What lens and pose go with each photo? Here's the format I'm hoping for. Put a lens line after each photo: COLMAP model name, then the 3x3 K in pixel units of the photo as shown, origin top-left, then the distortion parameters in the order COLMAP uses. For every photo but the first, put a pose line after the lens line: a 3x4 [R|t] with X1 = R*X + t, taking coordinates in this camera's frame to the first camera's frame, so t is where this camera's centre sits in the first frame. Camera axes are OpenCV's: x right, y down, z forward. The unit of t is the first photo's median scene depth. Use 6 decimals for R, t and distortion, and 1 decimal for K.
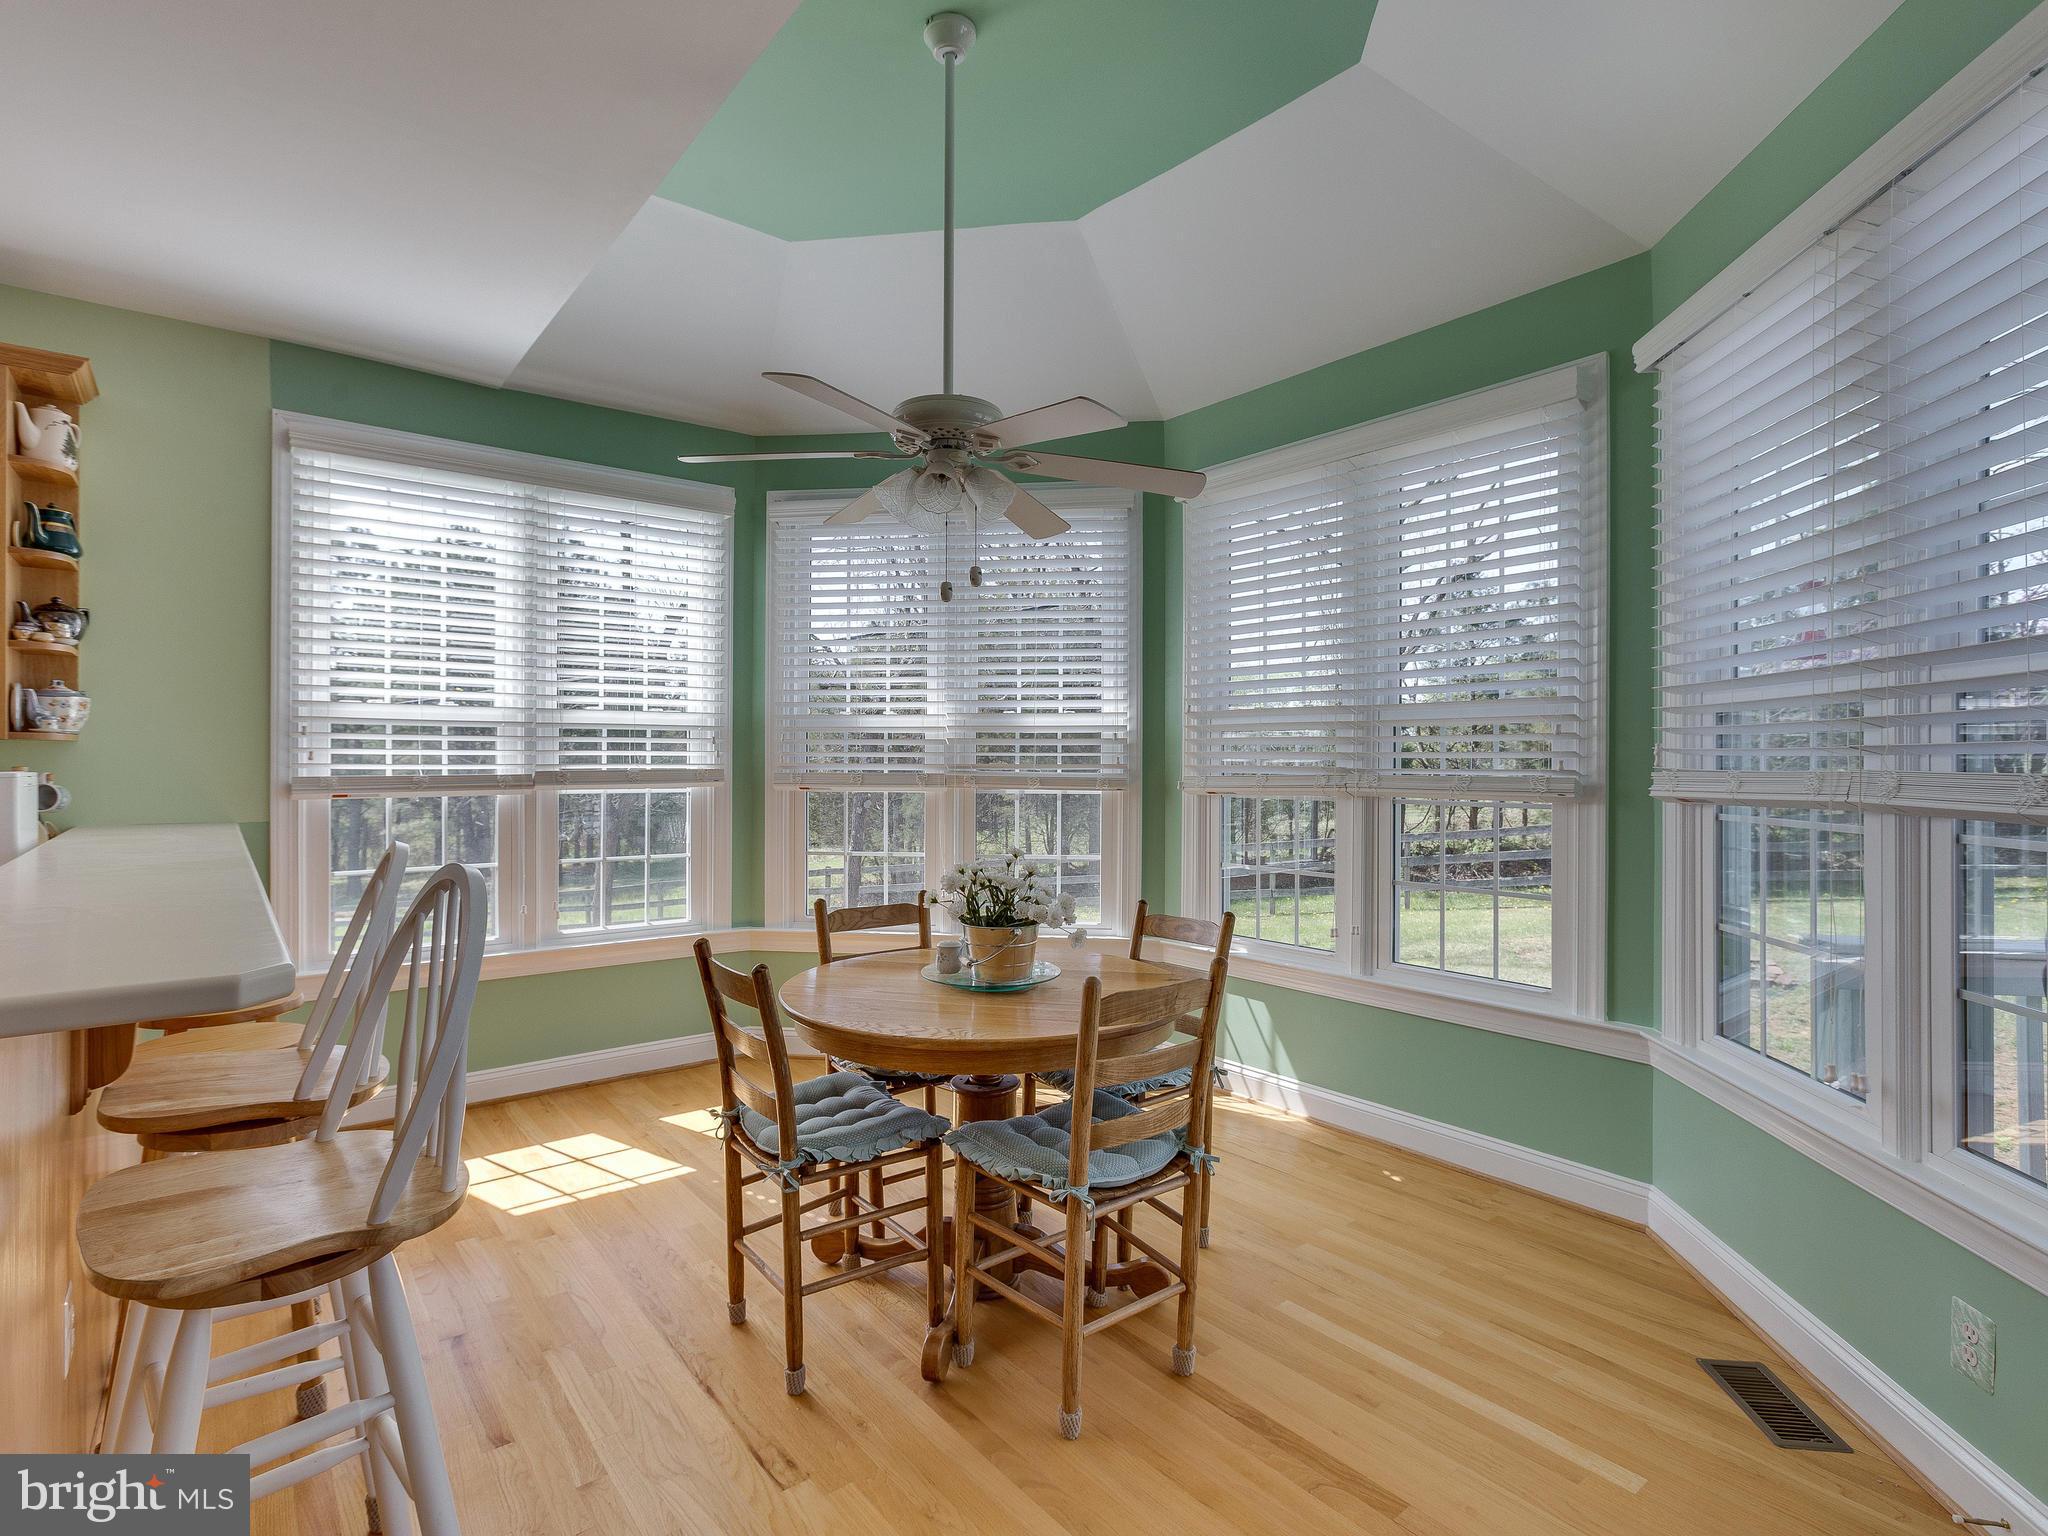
lens RADIAL K [[1028.3, 0, 1015.4], [0, 1028.3, 758.1], [0, 0, 1]] dist [-0.007801, -0.000255]
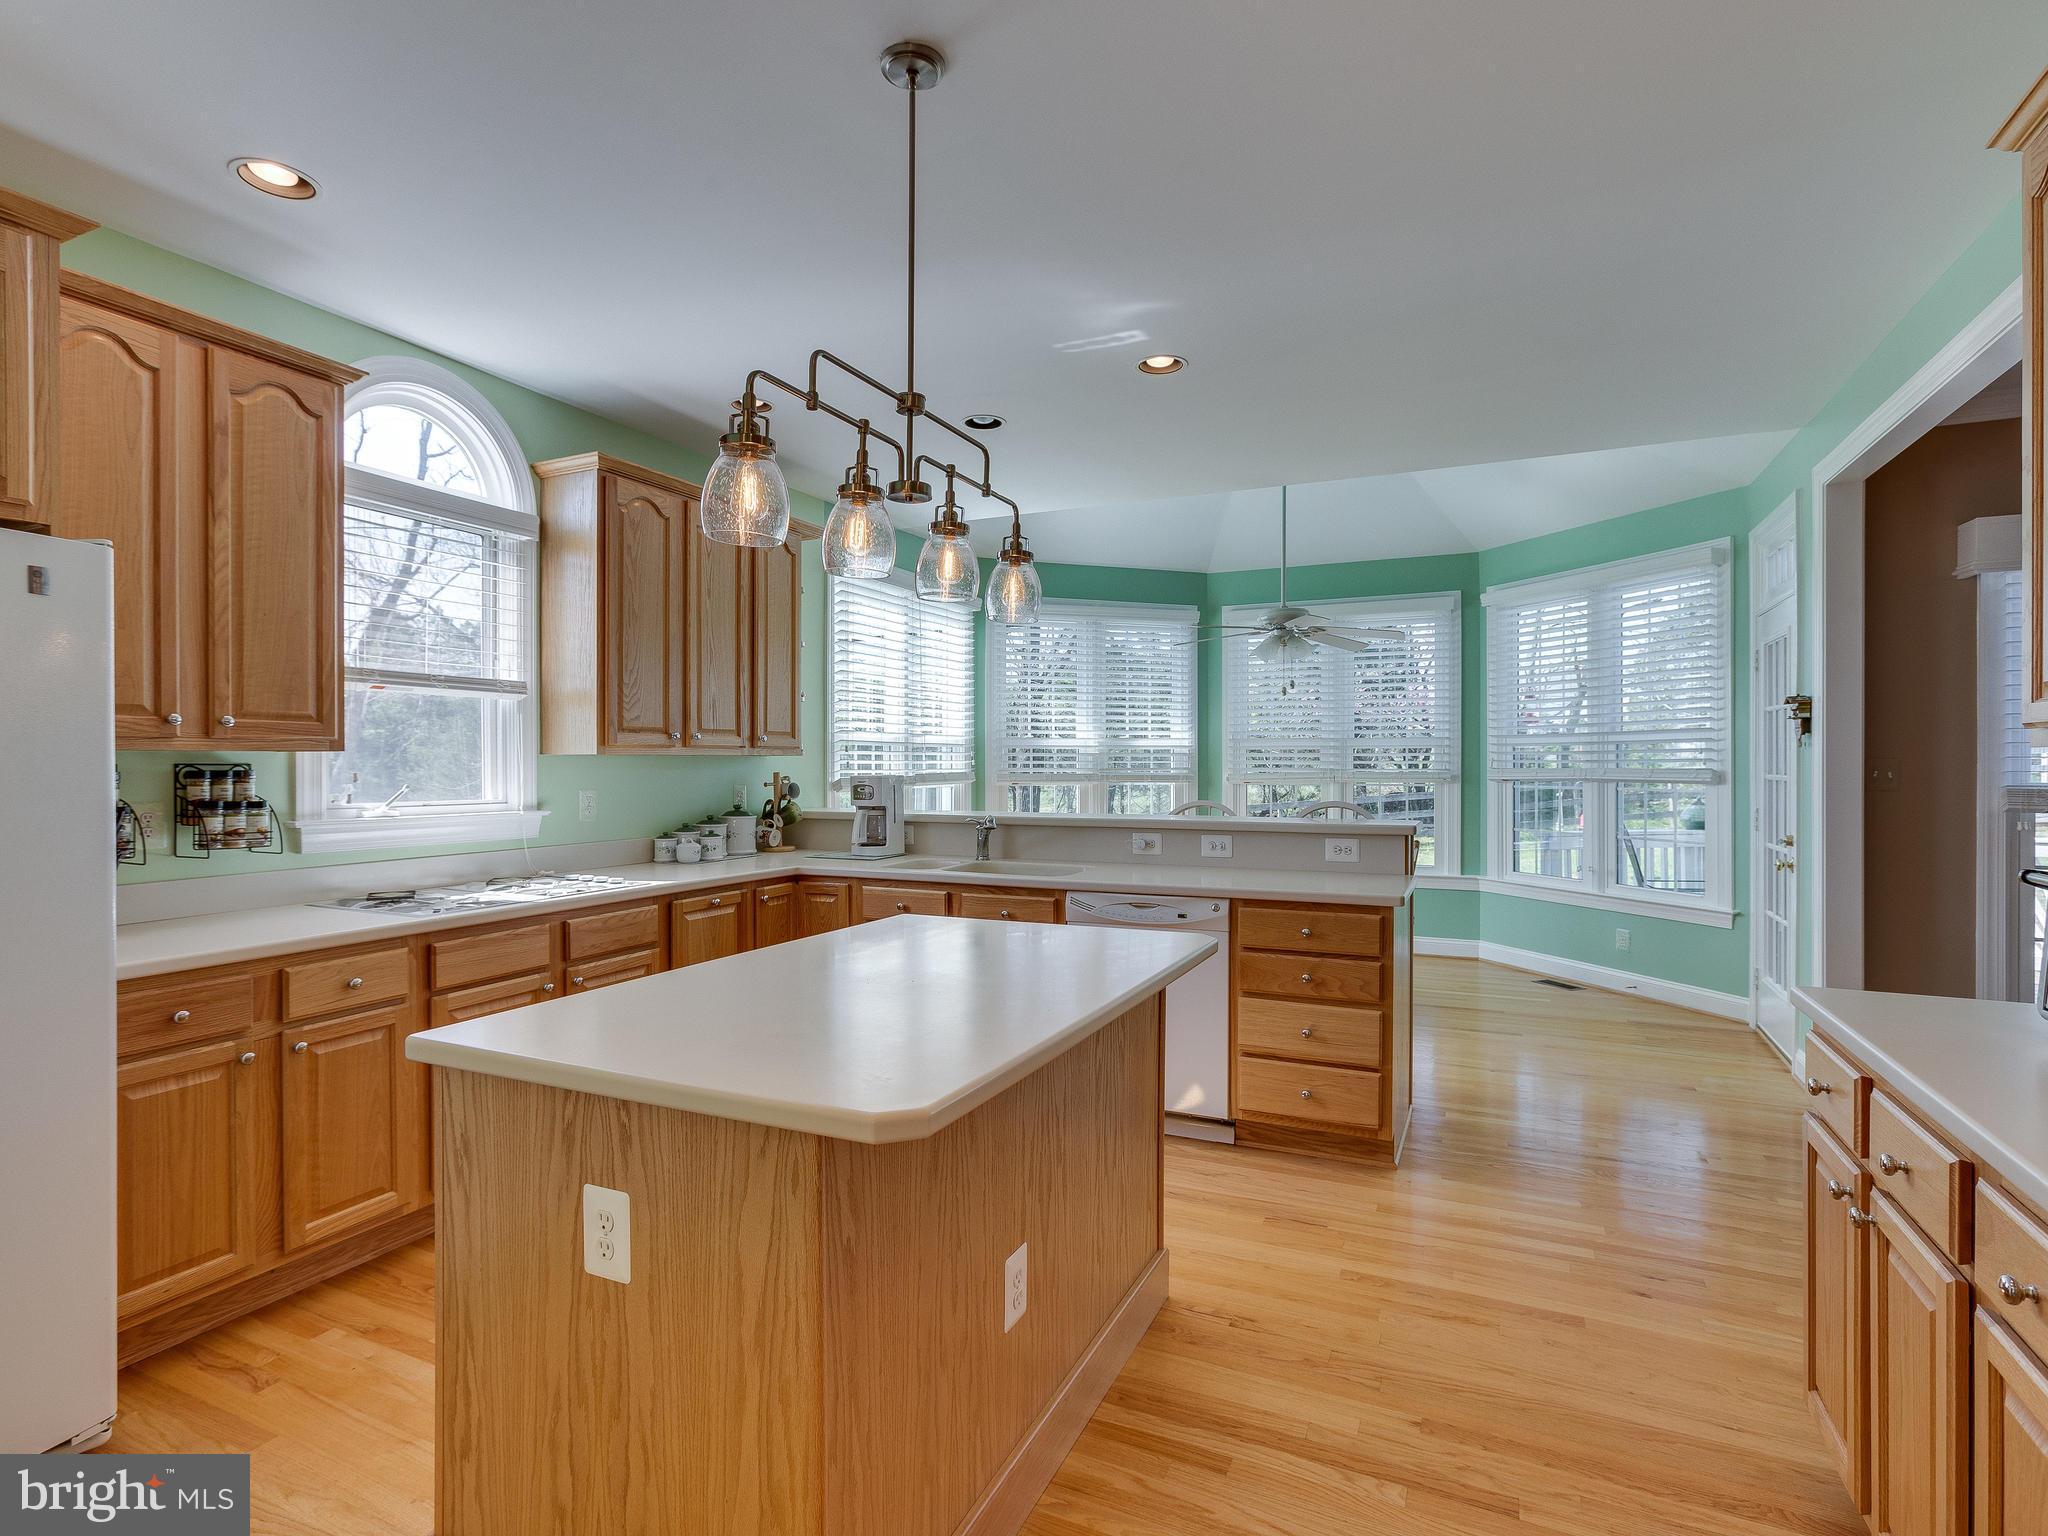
lens RADIAL K [[1028.3, 0, 1032.6], [0, 1028.3, 760.6], [0, 0, 1]] dist [-0.007801, -0.000255]
pose [[0.889238, -0.001907, 0.457441, -0.984884], [0.002147, 0.999998, -0.000004, -0.006664], [-0.457440, 0.000986, 0.889240, -0.465525]]
